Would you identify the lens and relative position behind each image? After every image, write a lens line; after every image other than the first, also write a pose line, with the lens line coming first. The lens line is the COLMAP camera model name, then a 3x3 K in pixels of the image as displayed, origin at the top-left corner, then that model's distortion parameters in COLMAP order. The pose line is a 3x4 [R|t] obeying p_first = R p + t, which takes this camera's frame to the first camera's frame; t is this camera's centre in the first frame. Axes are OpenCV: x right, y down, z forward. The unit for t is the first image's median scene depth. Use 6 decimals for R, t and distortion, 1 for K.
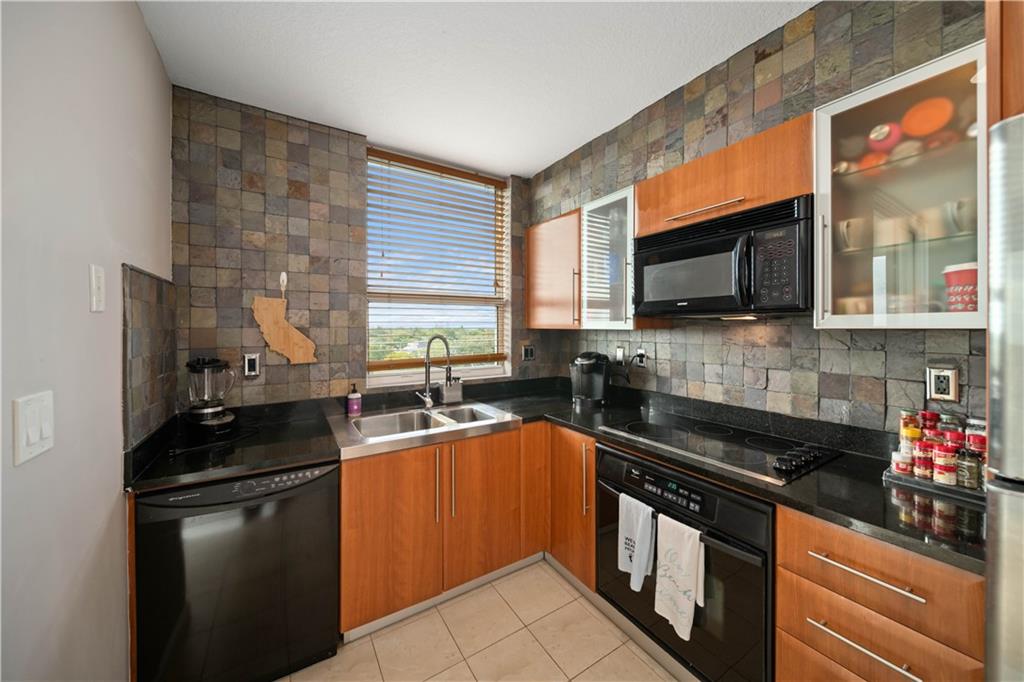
lens RADIAL K [[364.0, 0, 511.1], [0, 364.0, 328.3], [0, 0, 1]] dist [-0.001608, -0.000044]
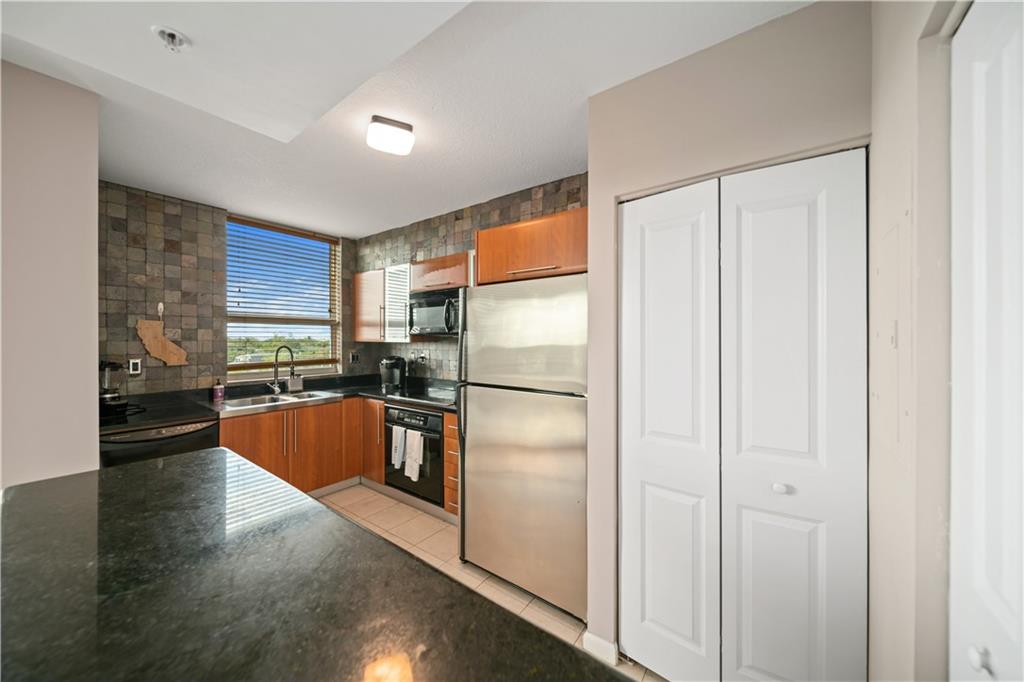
lens RADIAL K [[355.1, 0, 512.0], [0, 355.1, 341.0], [0, 0, 1]] dist [-0.000989, -0.000030]
pose [[0.927211, 0.001289, 0.374537, 0.137444], [-0.002356, 0.999994, 0.002391, -0.007698], [-0.374532, -0.003100, 0.927209, -0.797796]]
